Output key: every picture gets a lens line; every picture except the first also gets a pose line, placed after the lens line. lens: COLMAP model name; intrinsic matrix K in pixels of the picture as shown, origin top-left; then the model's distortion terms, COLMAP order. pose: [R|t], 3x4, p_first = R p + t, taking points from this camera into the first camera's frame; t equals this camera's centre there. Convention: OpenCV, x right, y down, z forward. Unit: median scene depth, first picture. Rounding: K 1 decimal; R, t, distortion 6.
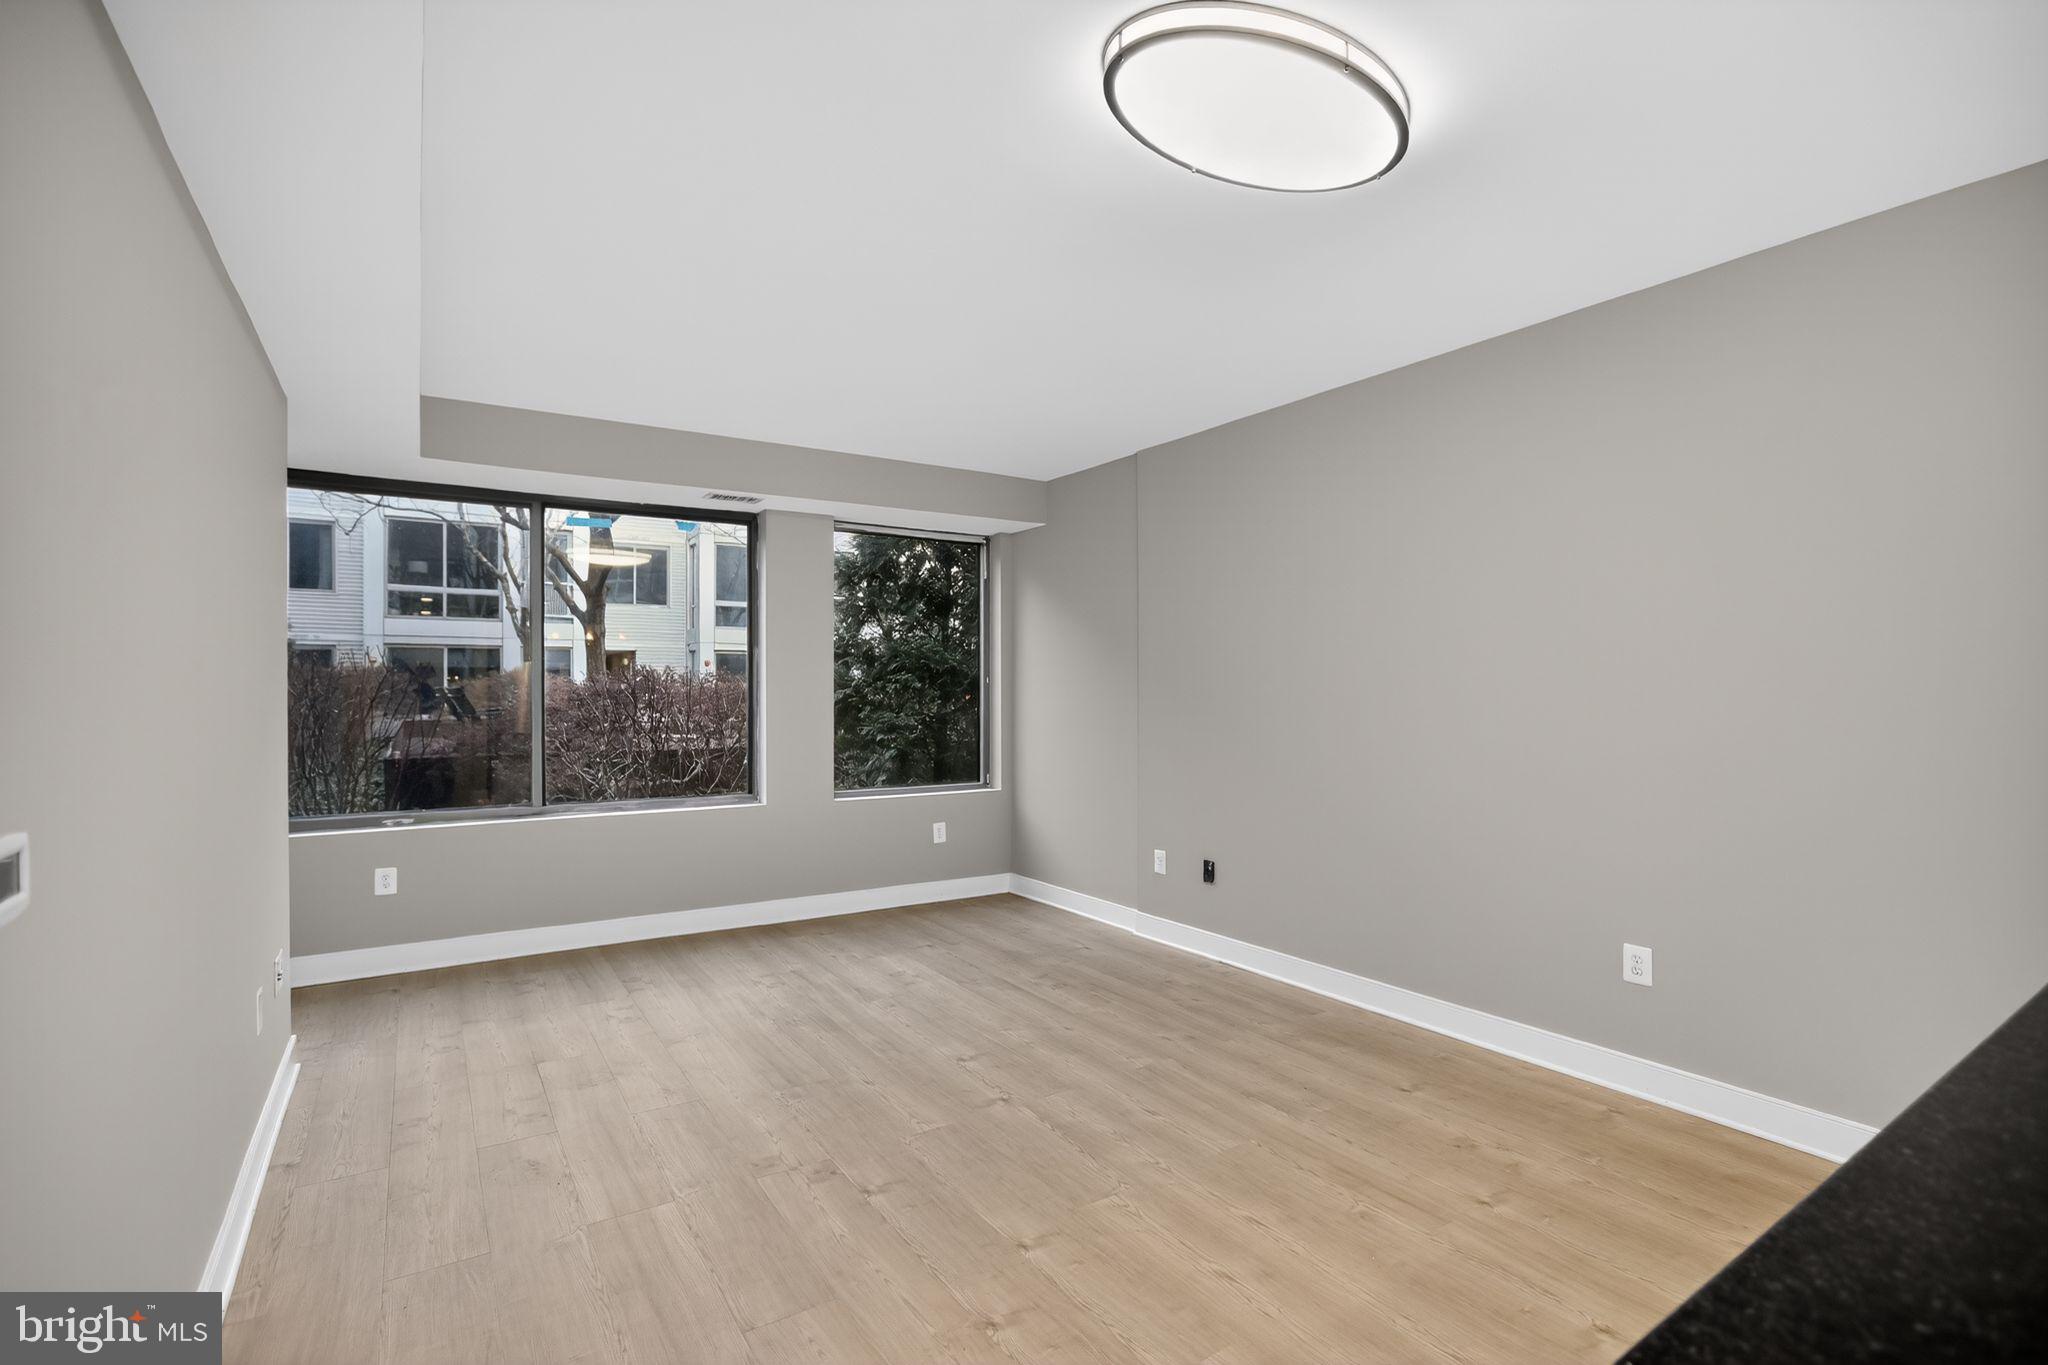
lens RADIAL K [[941.1, 0, 1019.6], [0, 941.1, 694.2], [0, 0, 1]] dist [-0.051772, 0.019688]
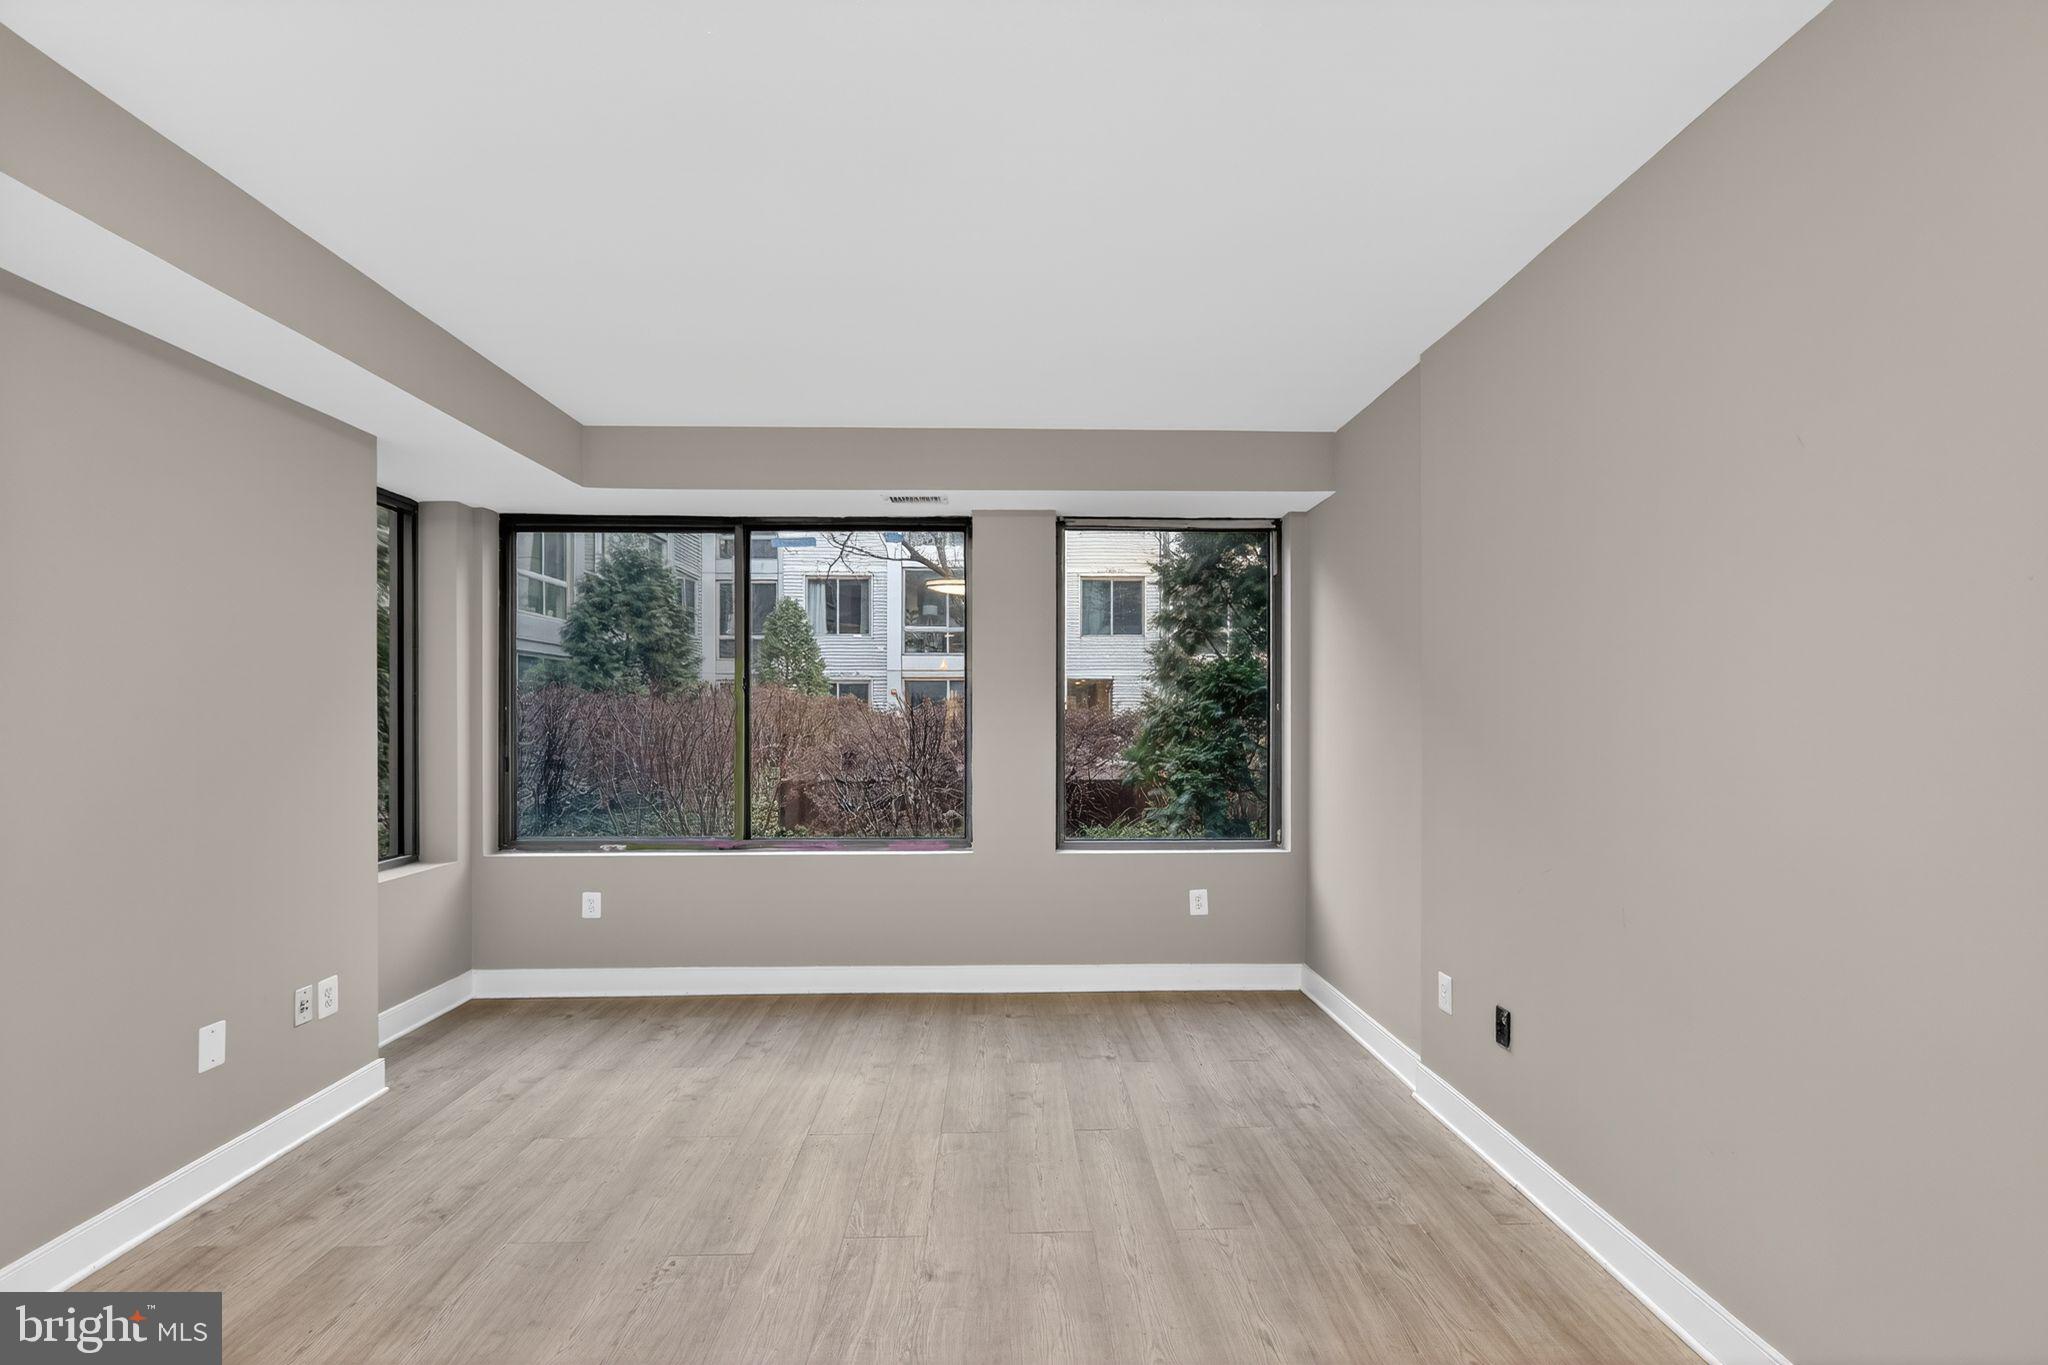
lens RADIAL K [[930.8, 0, 1028.7], [0, 930.8, 713.5], [0, 0, 1]] dist [-0.000953, 0.000101]
pose [[0.854374, -0.001158, -0.519658, 0.238156], [-0.003219, 0.999967, -0.007522, -0.004188], [0.519649, 0.008100, 0.854341, 0.318738]]
